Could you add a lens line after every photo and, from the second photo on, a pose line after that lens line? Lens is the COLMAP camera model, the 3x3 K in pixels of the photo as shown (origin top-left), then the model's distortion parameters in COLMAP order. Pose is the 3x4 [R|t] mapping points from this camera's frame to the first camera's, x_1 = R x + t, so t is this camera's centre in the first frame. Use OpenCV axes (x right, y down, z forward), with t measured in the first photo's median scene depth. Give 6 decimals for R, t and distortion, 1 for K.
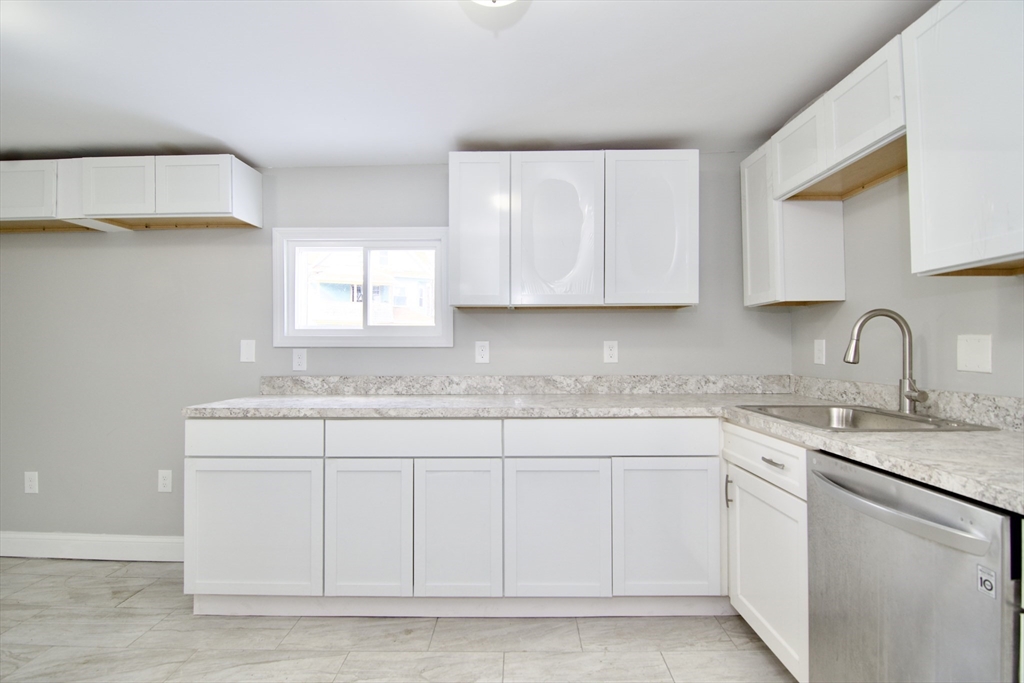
lens RADIAL K [[500.1, 0, 510.1], [0, 500.1, 339.6], [0, 0, 1]] dist [-0.000939, -0.010922]
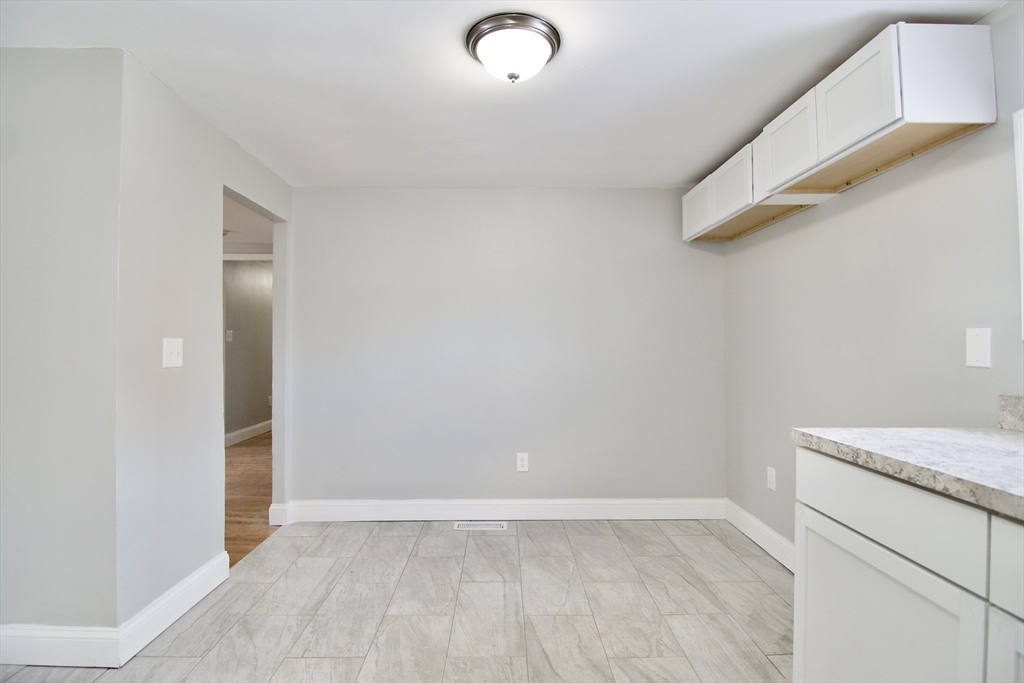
lens RADIAL K [[506.4, 0, 498.9], [0, 506.4, 335.6], [0, 0, 1]] dist [-0.028893, -0.000440]
pose [[0.018563, -0.011987, -0.999756, 0.026069], [0.016616, 0.999794, -0.011679, 0.008456], [0.999690, -0.016395, 0.018759, 0.510644]]
